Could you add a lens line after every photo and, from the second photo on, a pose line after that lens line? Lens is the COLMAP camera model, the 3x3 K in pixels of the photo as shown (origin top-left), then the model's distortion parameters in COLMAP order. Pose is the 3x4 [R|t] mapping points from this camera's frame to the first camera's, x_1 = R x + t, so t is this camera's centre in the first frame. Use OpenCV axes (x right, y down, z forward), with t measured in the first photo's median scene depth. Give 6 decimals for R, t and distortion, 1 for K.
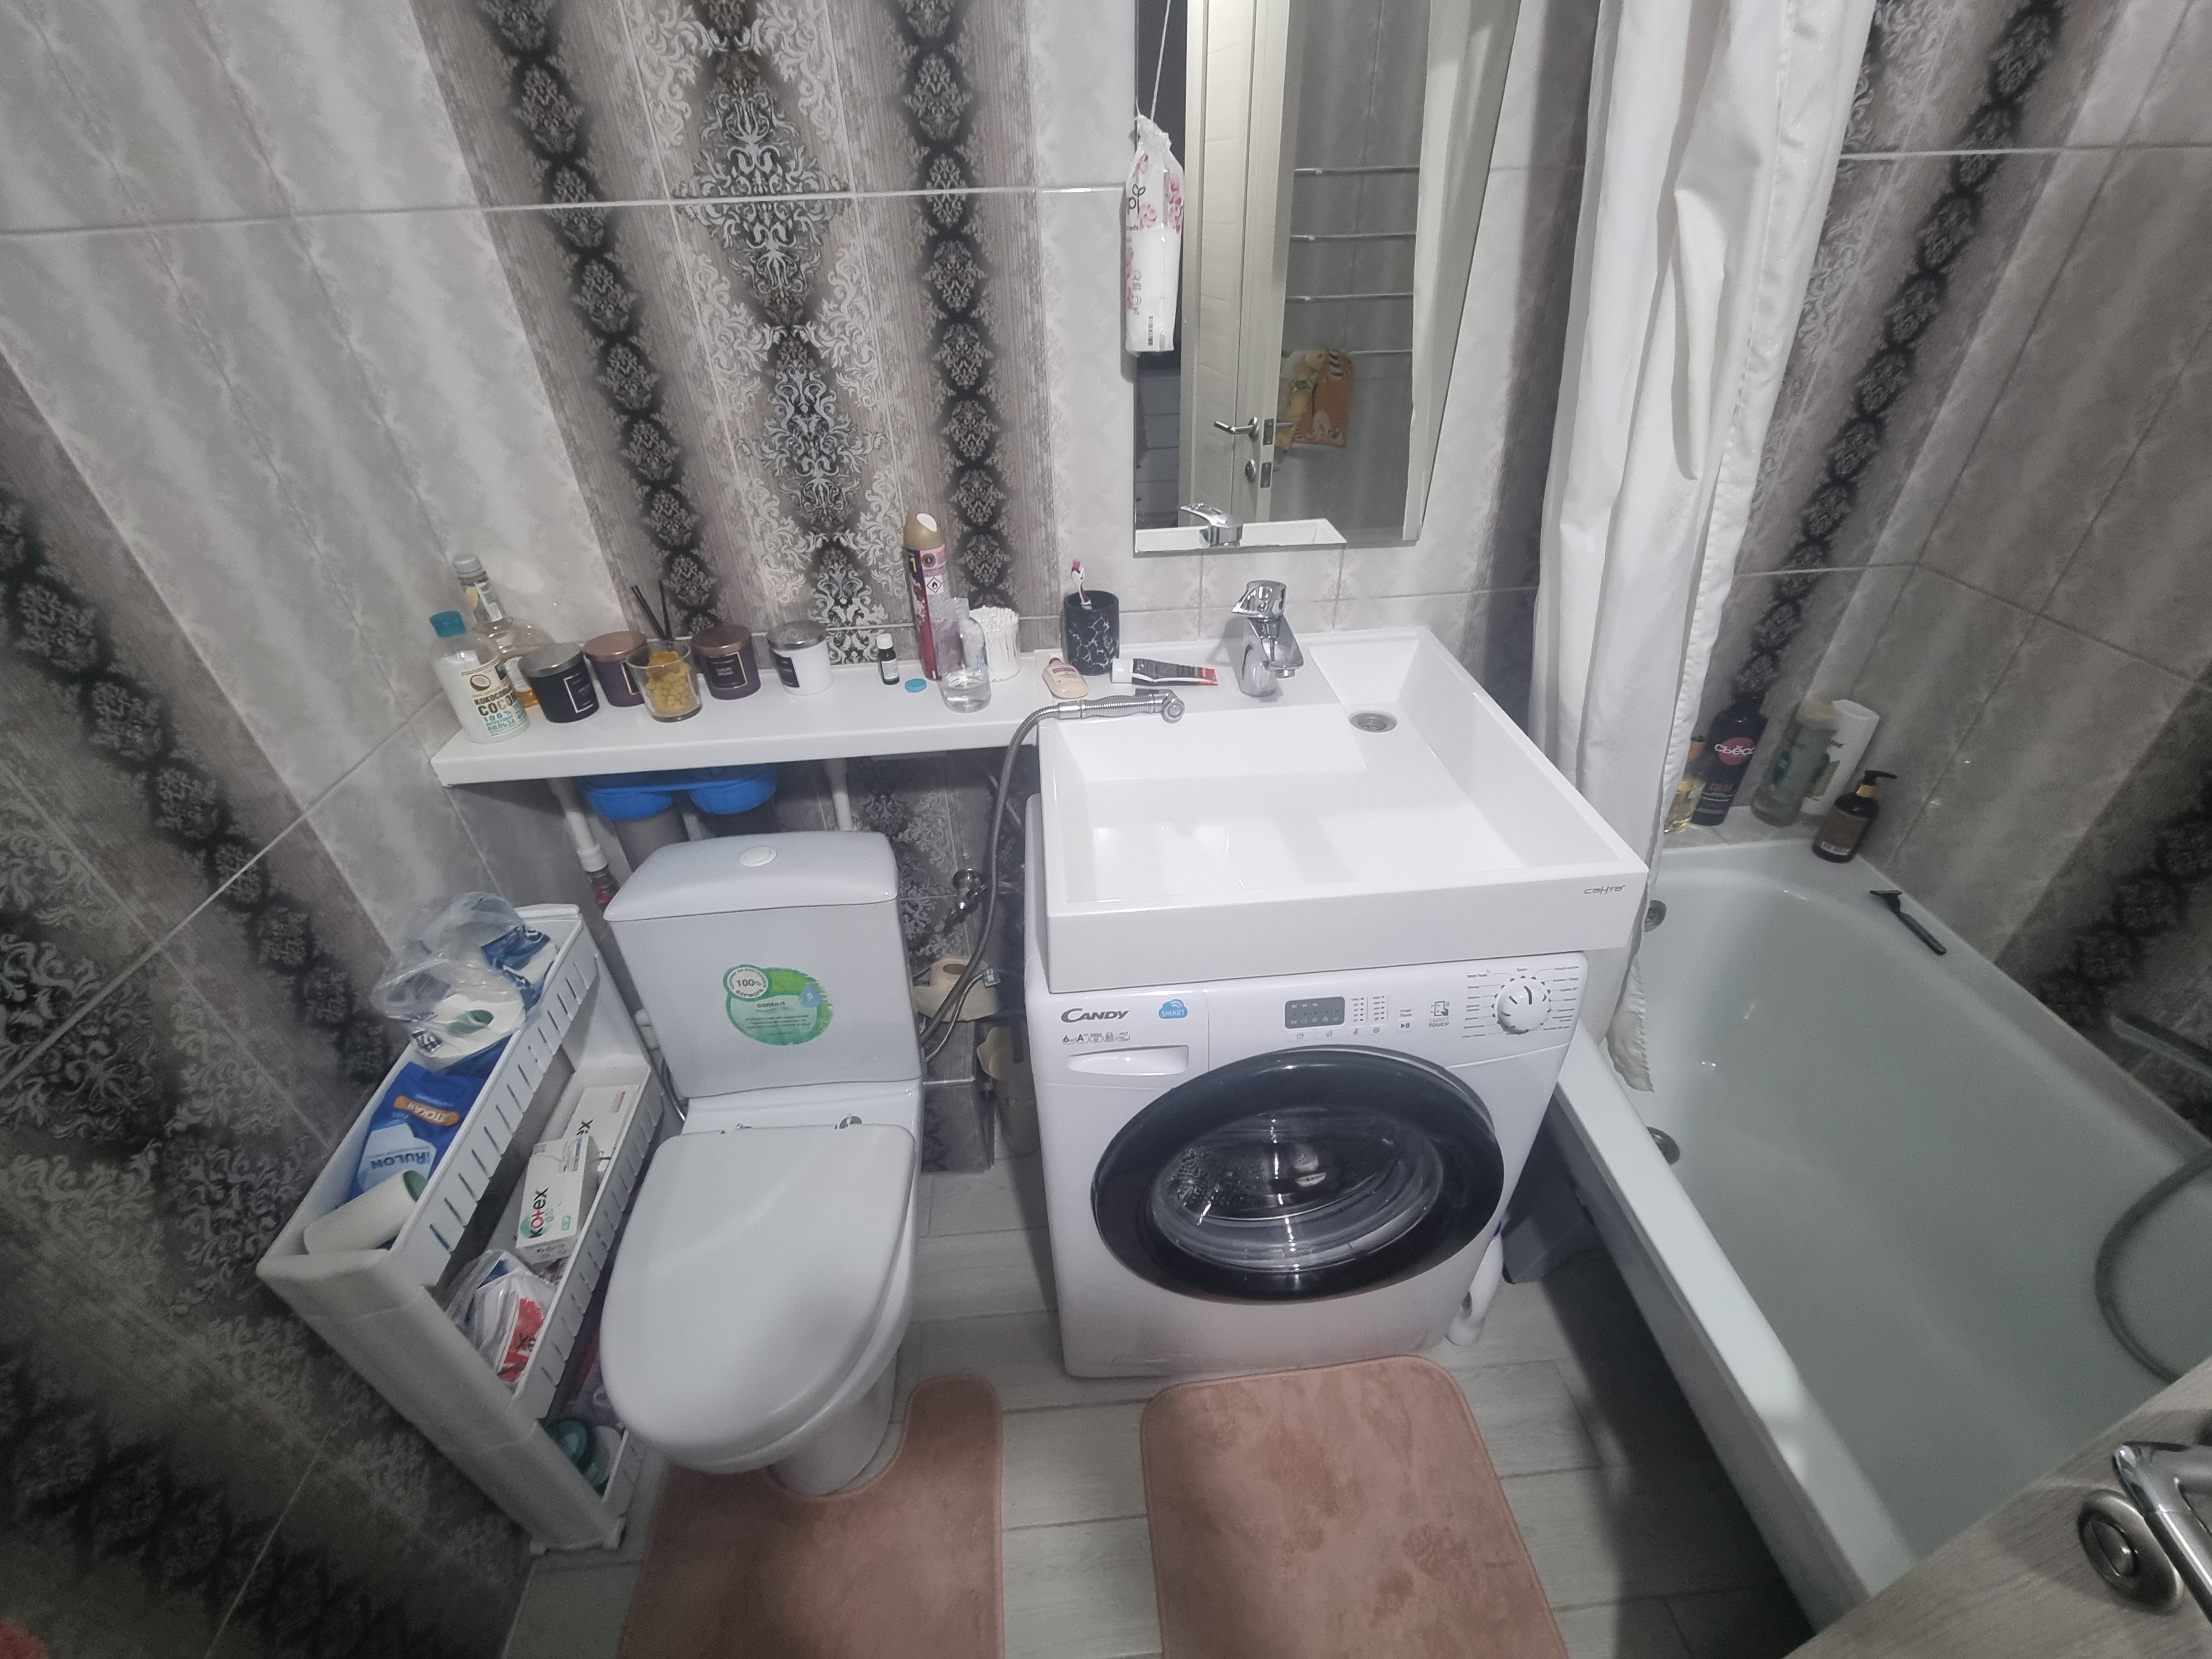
lens RADIAL K [[919.2, 0, 1081.5], [0, 919.2, 847.0], [0, 0, 1]] dist [-0.001386, -0.000211]
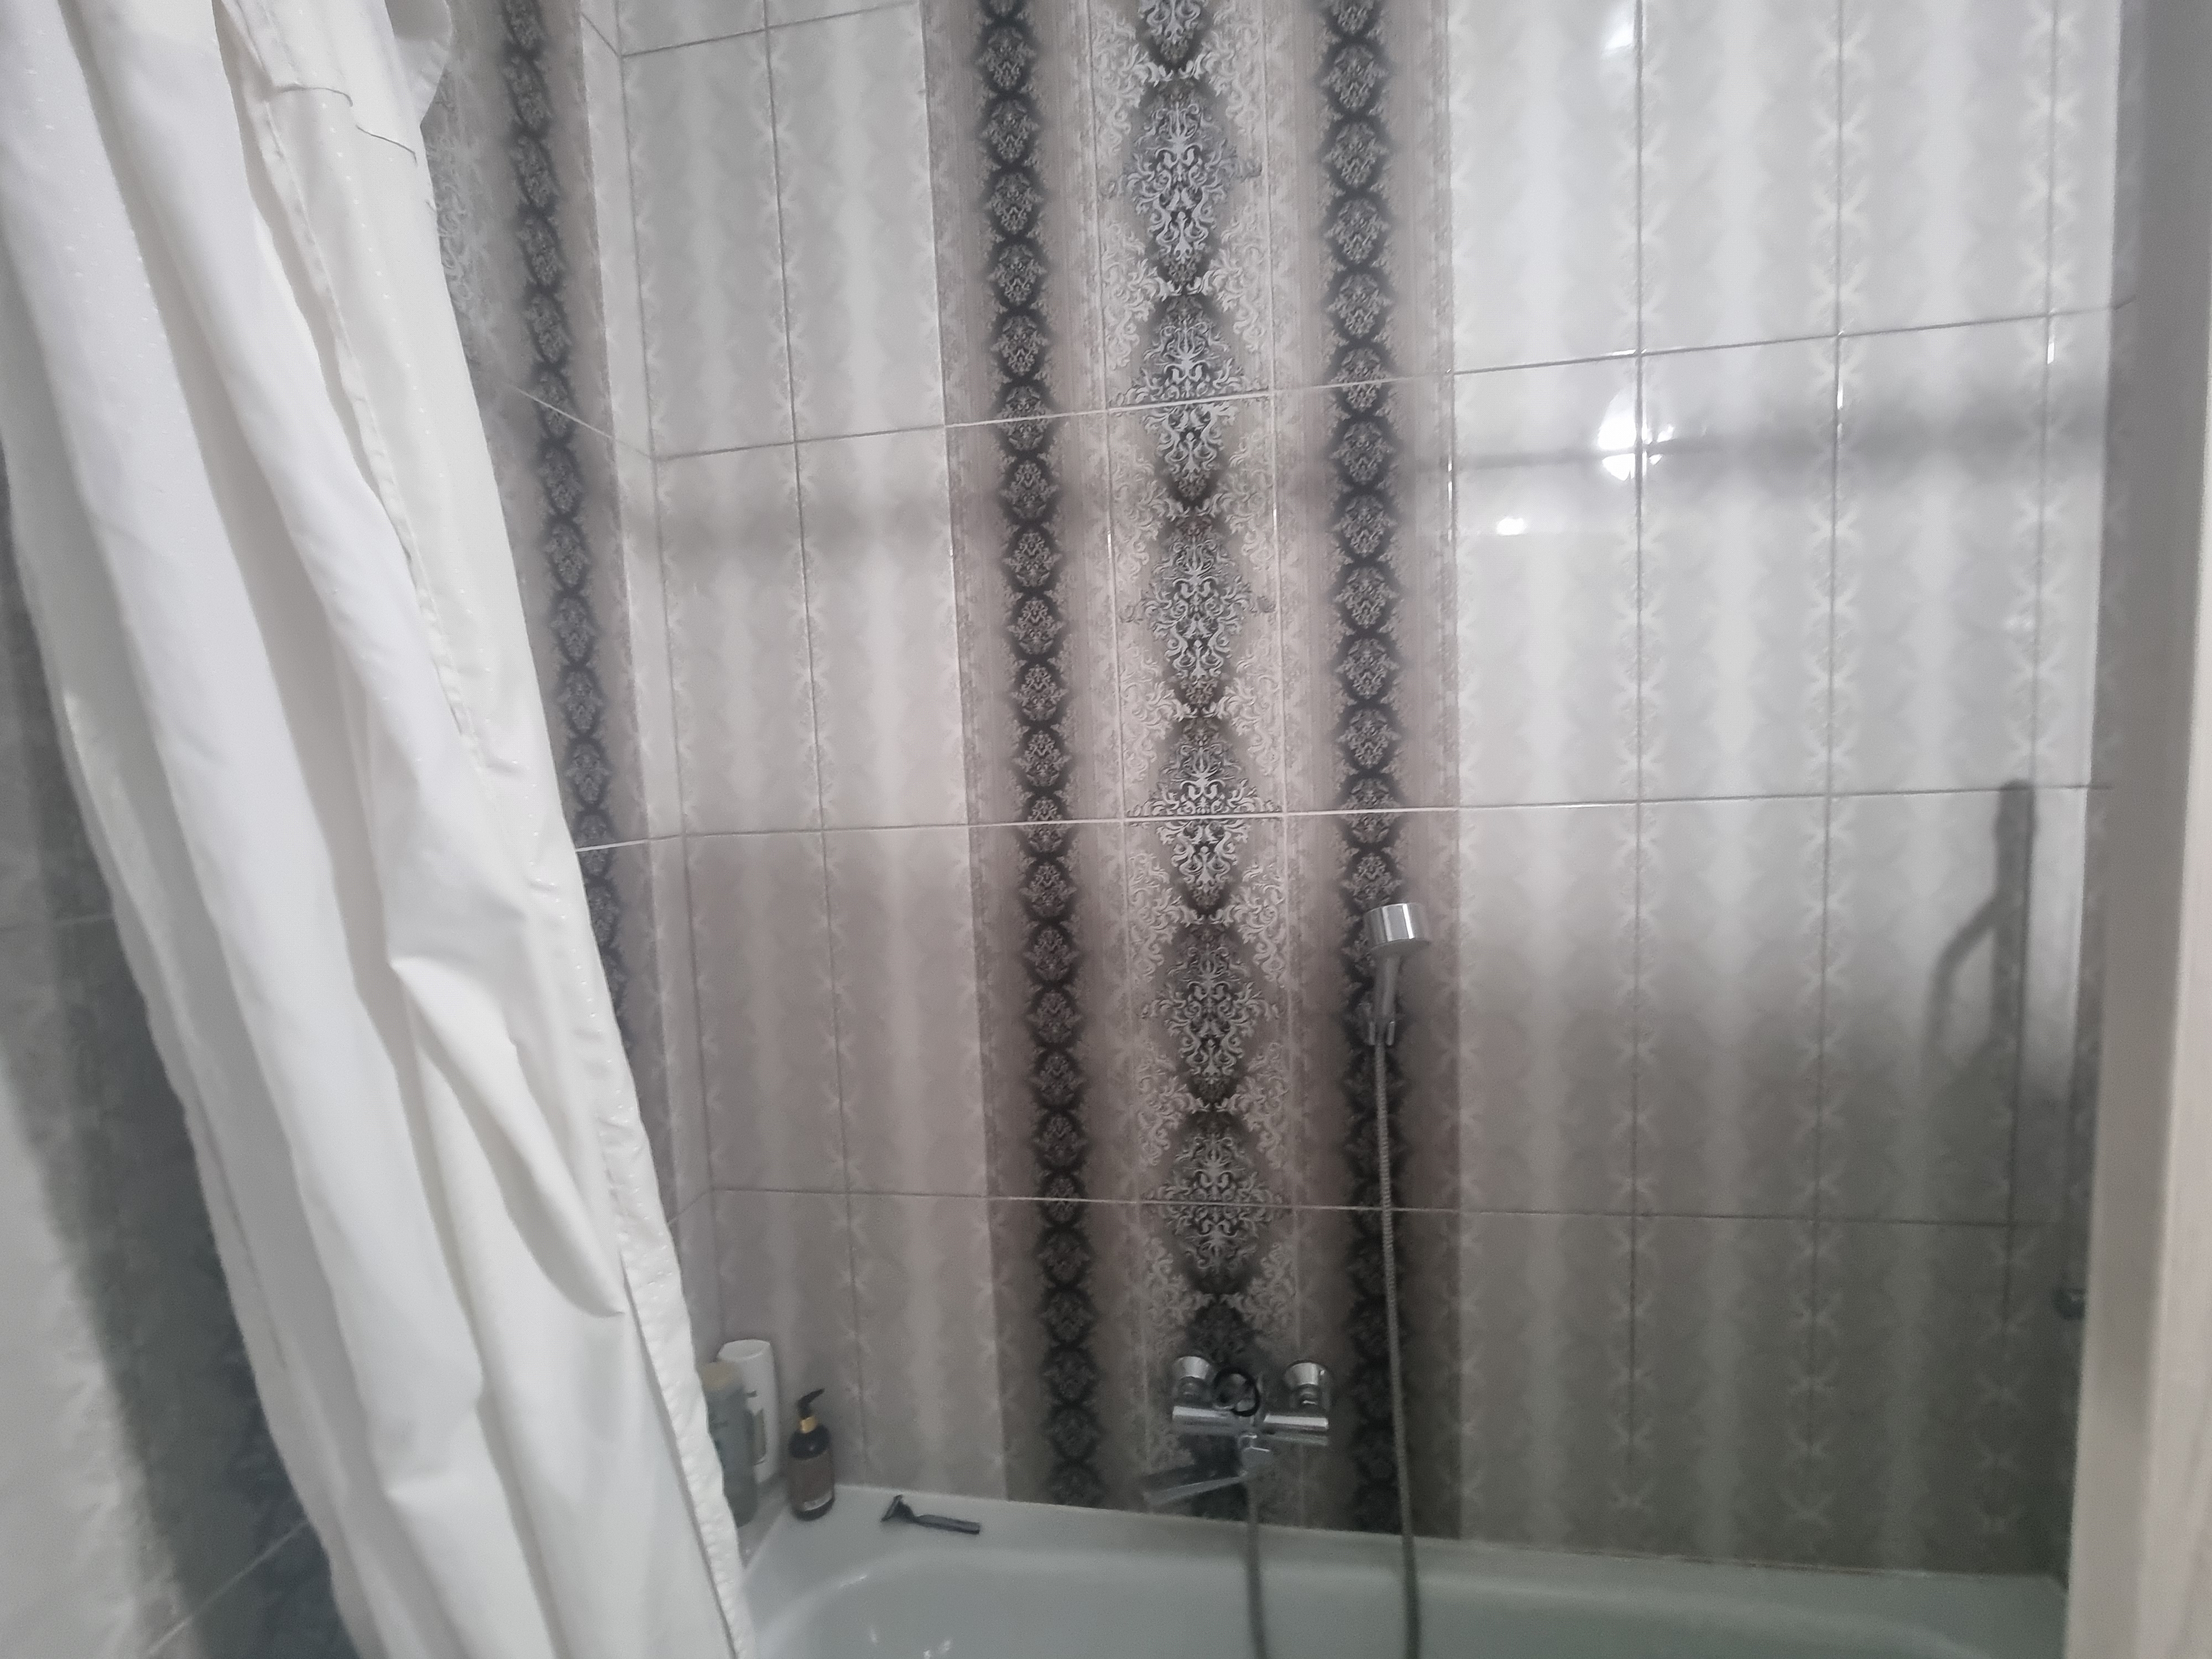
lens RADIAL K [[916.1, 0, 1099.7], [0, 916.1, 842.4], [0, 0, 1]] dist [-0.001825, 0.000098]
pose [[0.213290, -0.059461, 0.975178, 0.122146], [0.597906, 0.797345, -0.082156, -0.330075], [-0.772668, 0.600587, 0.205617, 0.345024]]
